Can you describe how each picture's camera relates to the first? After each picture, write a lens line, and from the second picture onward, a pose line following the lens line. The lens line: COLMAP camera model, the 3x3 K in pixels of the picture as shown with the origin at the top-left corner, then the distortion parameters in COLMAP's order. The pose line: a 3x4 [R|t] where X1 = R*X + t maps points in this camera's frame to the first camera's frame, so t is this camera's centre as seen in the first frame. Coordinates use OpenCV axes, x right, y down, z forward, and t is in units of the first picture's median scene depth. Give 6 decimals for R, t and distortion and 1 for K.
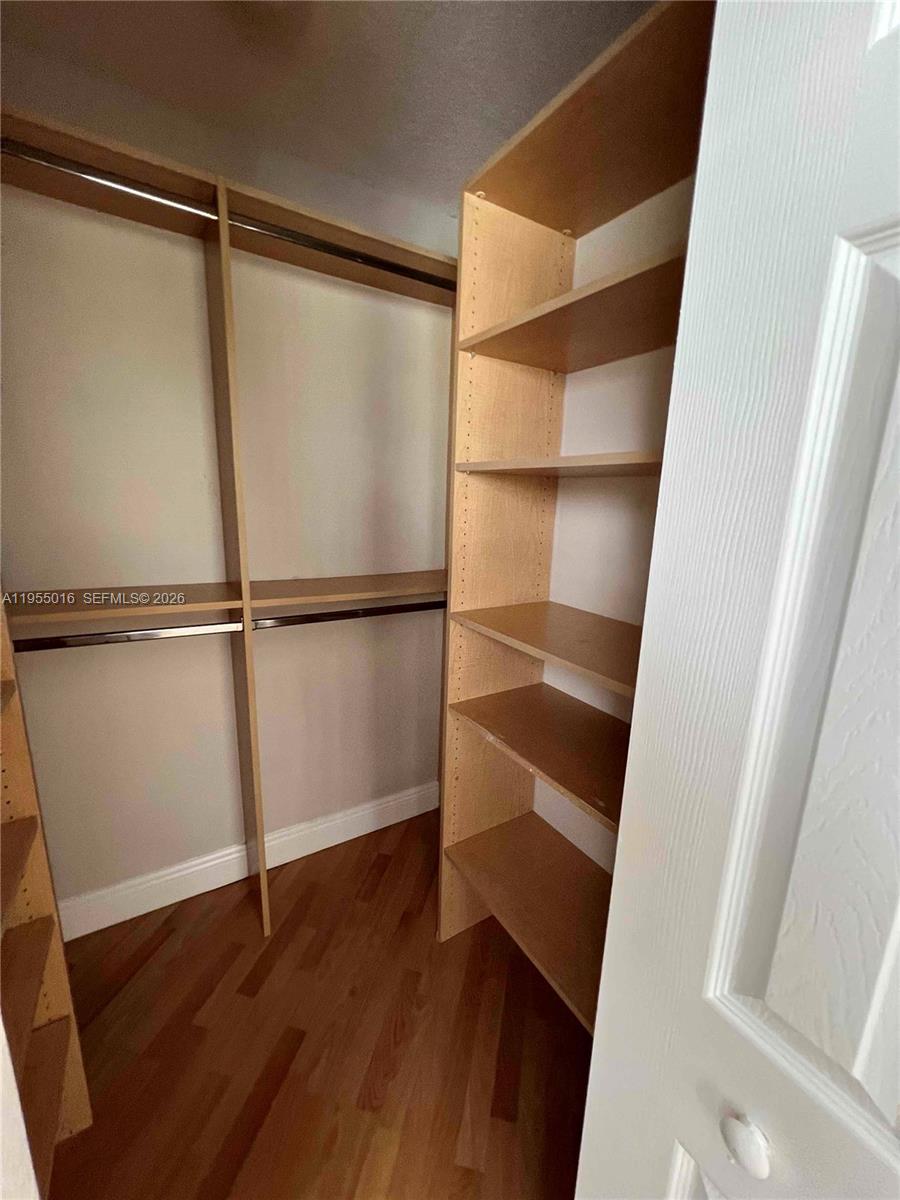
lens RADIAL K [[482.3, 0, 453.3], [0, 482.3, 597.1], [0, 0, 1]] dist [-0.001303, 0.000339]
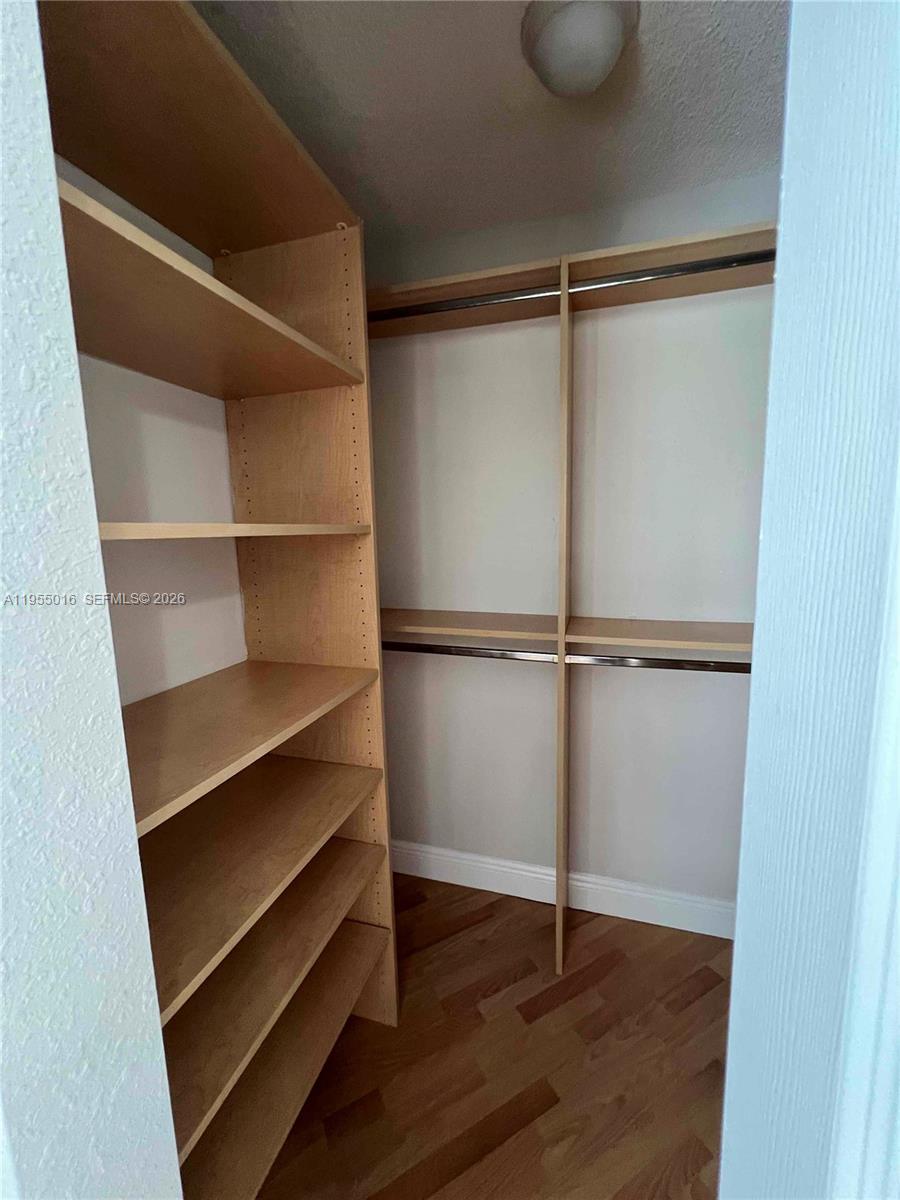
lens RADIAL K [[482.3, 0, 453.3], [0, 482.3, 597.1], [0, 0, 1]] dist [-0.001303, 0.000339]
pose [[0.654871, 0.054827, -0.753749, 0.196143], [-0.113364, 0.993207, -0.026247, -0.017697], [0.747190, 0.102636, 0.656638, 0.121422]]
